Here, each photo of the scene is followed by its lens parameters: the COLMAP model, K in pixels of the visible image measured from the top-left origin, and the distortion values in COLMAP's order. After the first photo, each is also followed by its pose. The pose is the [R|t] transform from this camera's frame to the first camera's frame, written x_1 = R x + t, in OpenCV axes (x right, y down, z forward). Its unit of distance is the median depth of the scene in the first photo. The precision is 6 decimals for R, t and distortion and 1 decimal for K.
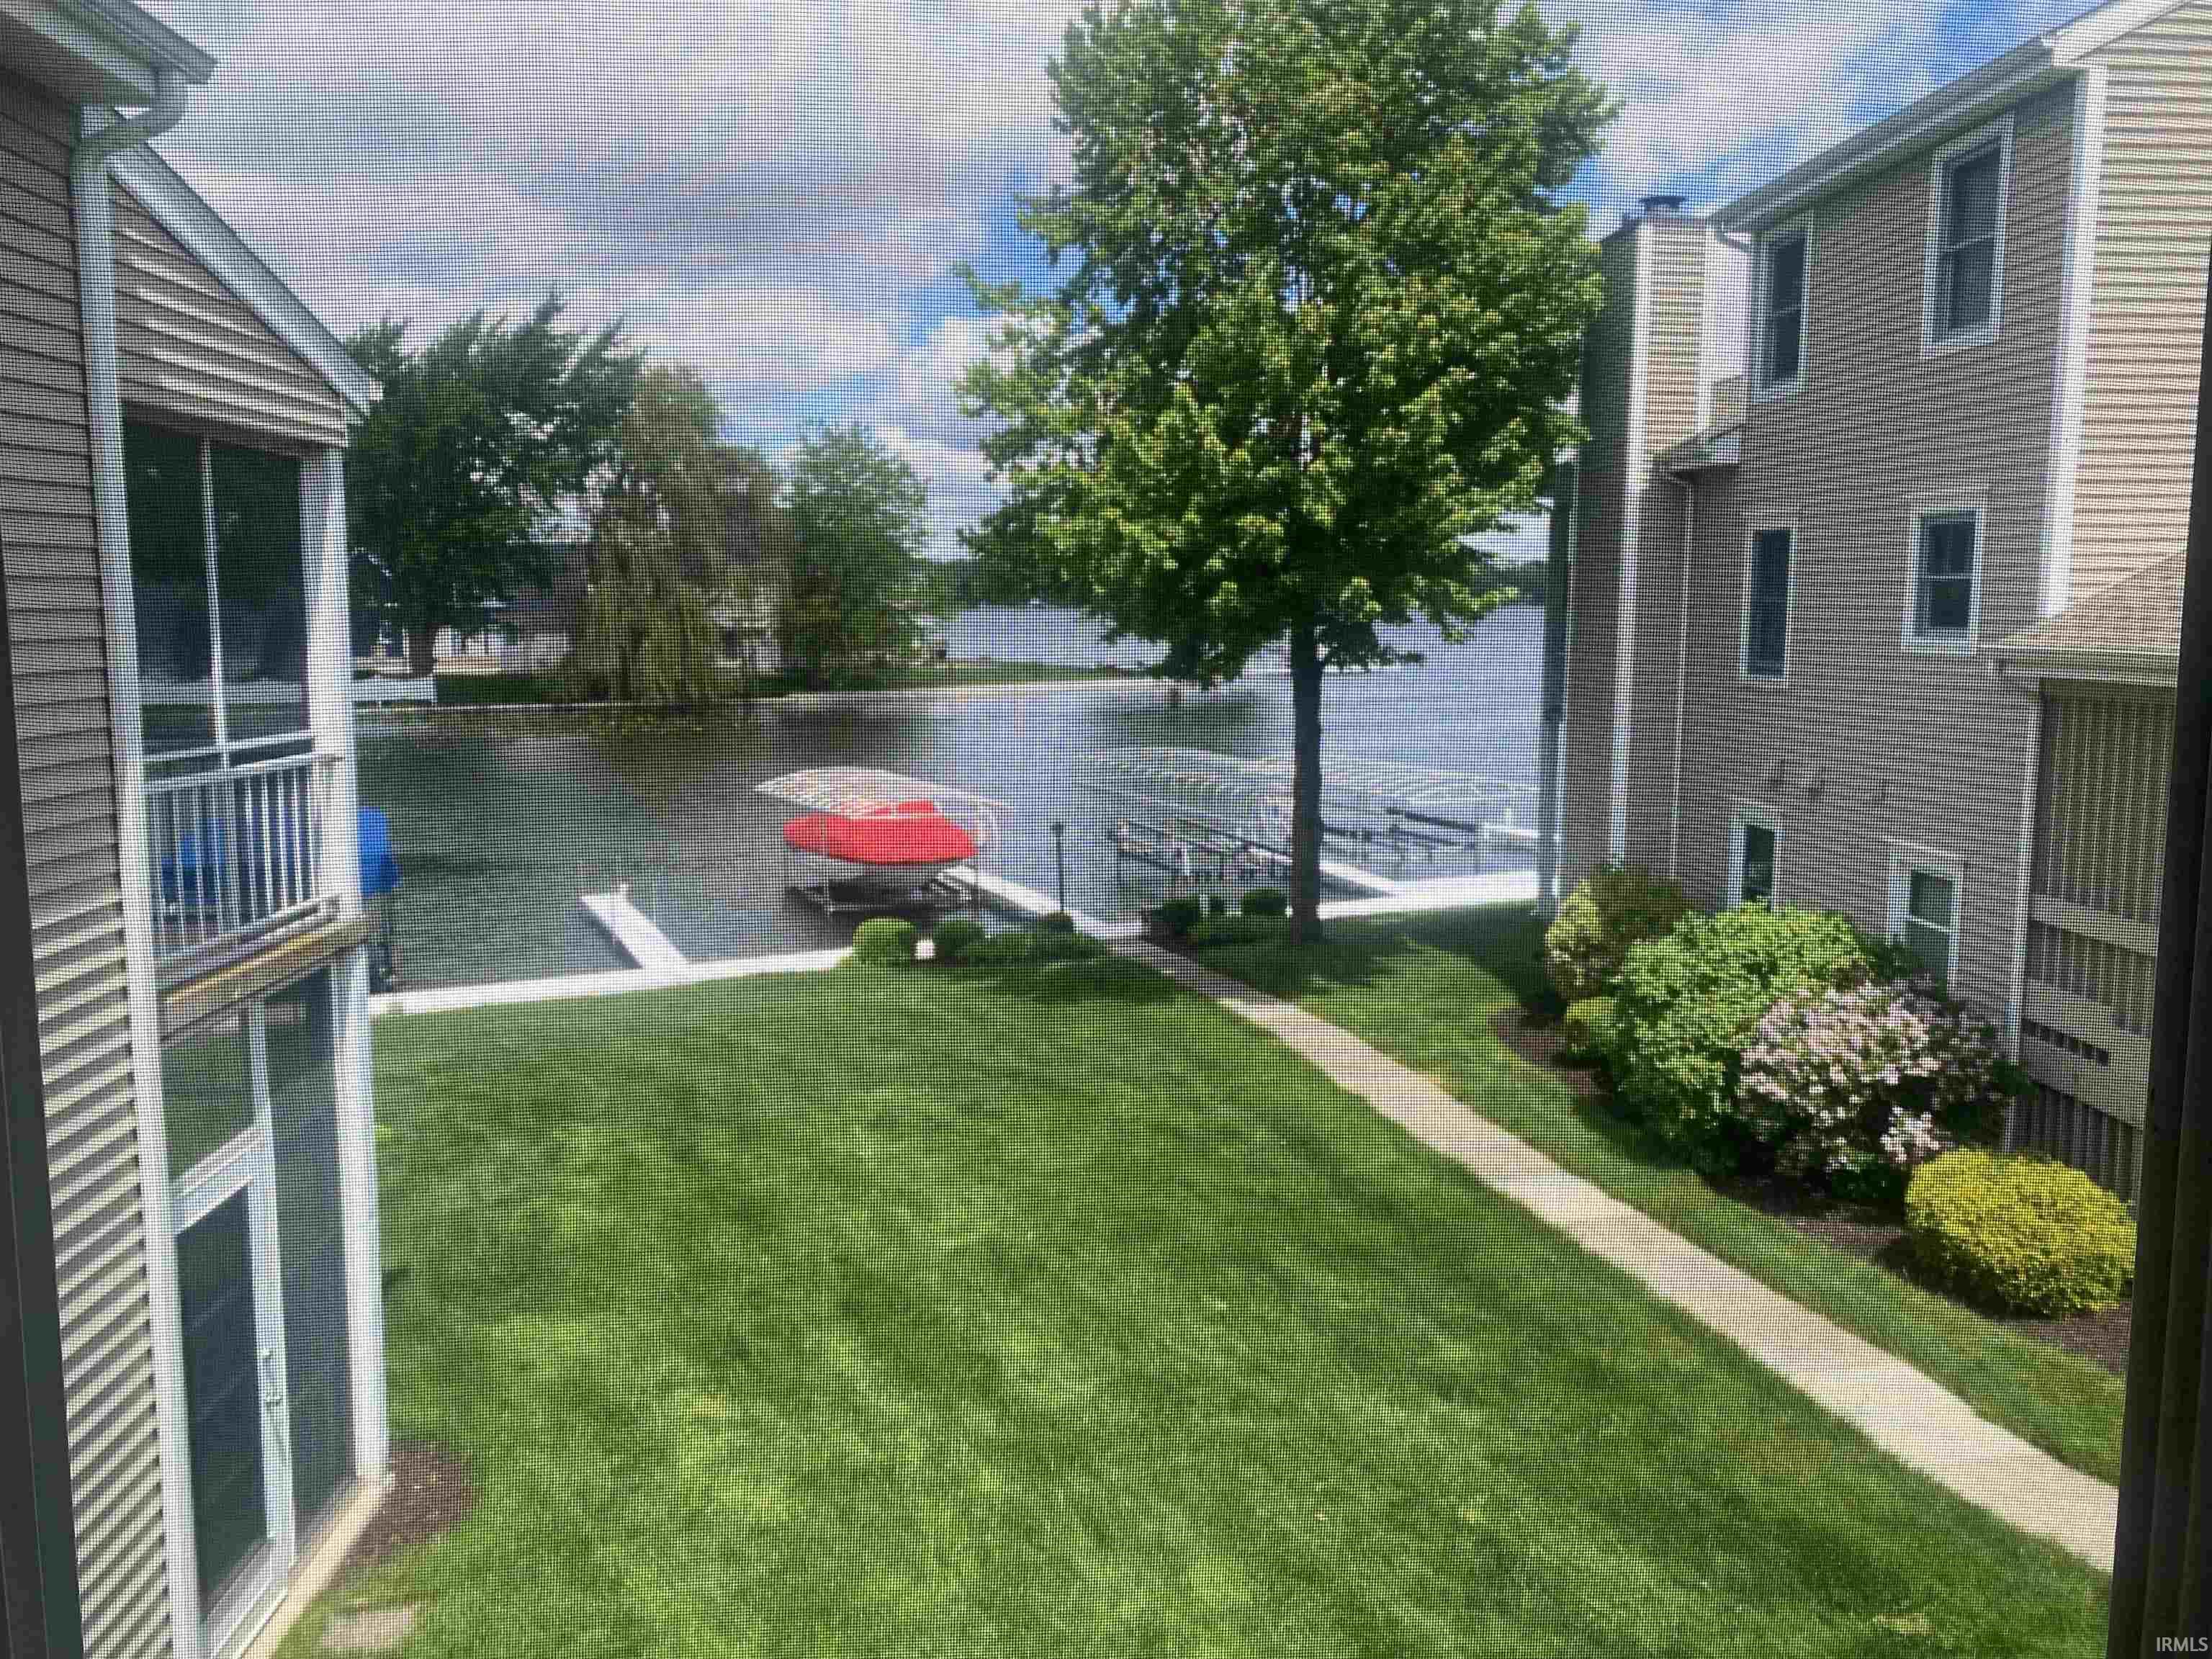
lens RADIAL K [[1681.2, 0, 1076.3], [0, 1681.2, 838.6], [0, 0, 1]] dist [0.142110, -0.405916]
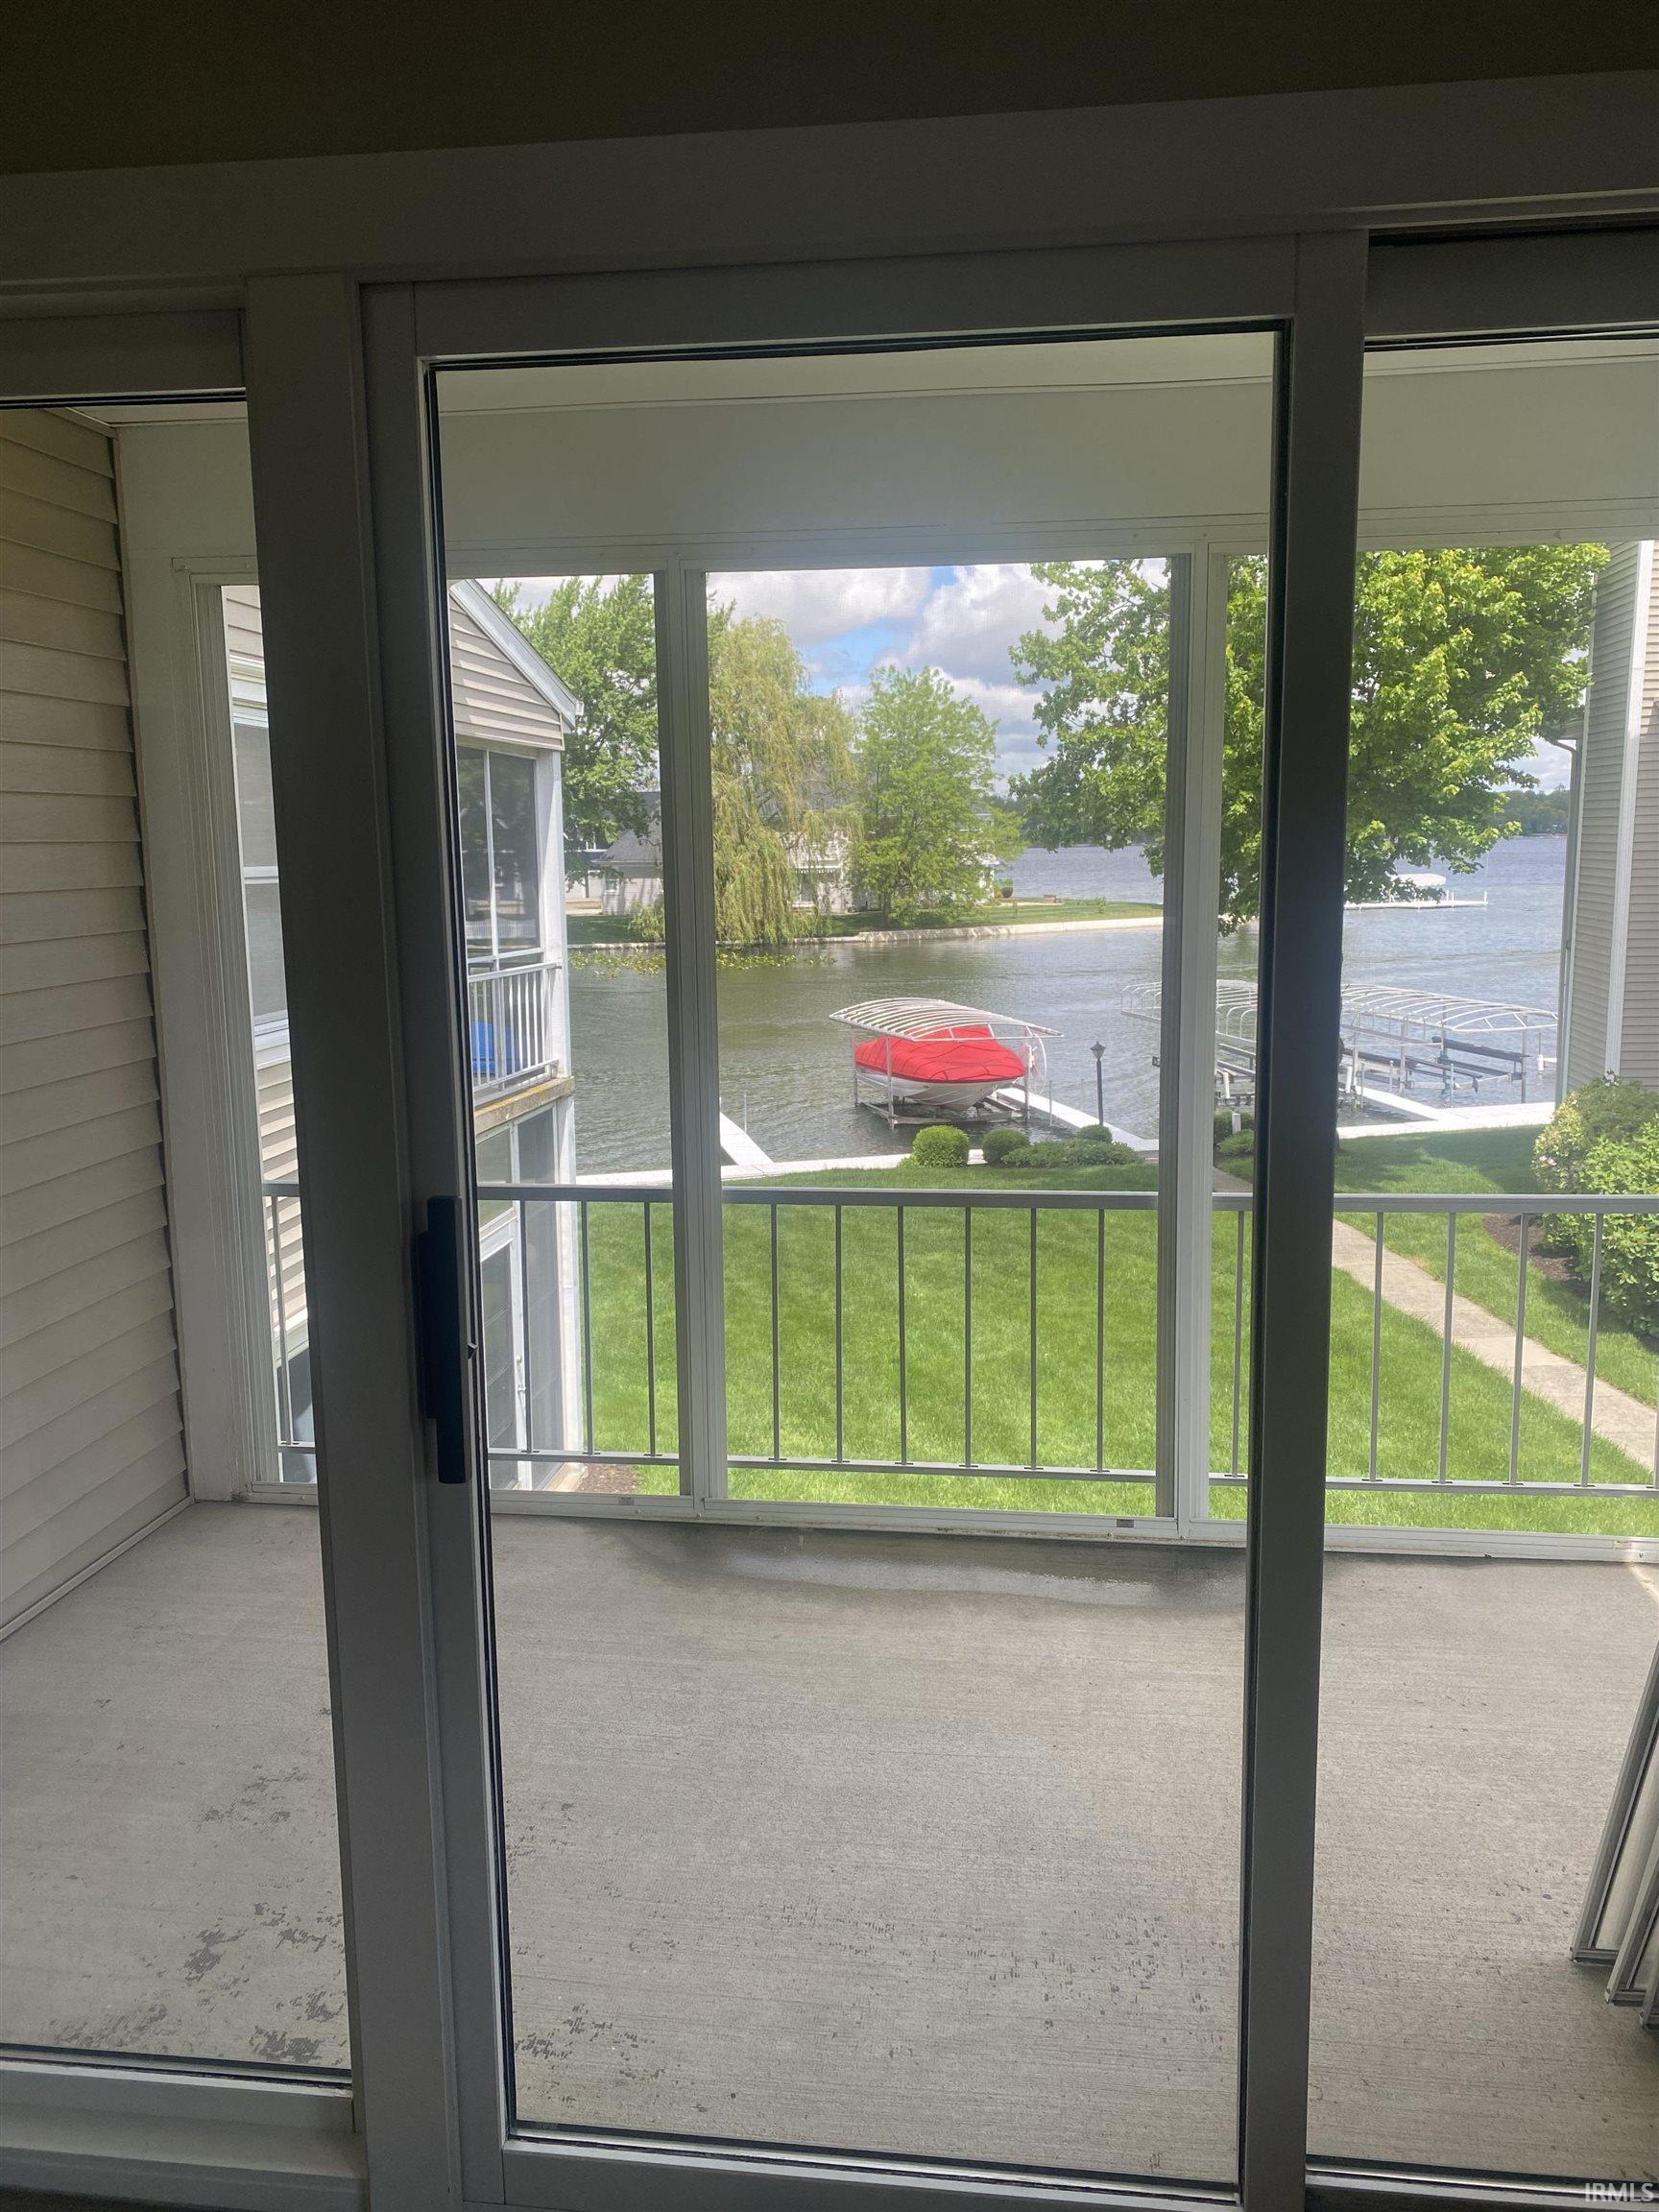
lens RADIAL K [[1681.2, 0, 846.1], [0, 1681.2, 1093.4], [0, 0, 1]] dist [0.142110, -0.405916]
pose [[0.984655, 0.013658, -0.173979, 0.019615], [-0.012038, 0.999874, 0.010366, 0.013689], [0.174099, -0.008112, 0.984695, -0.121263]]
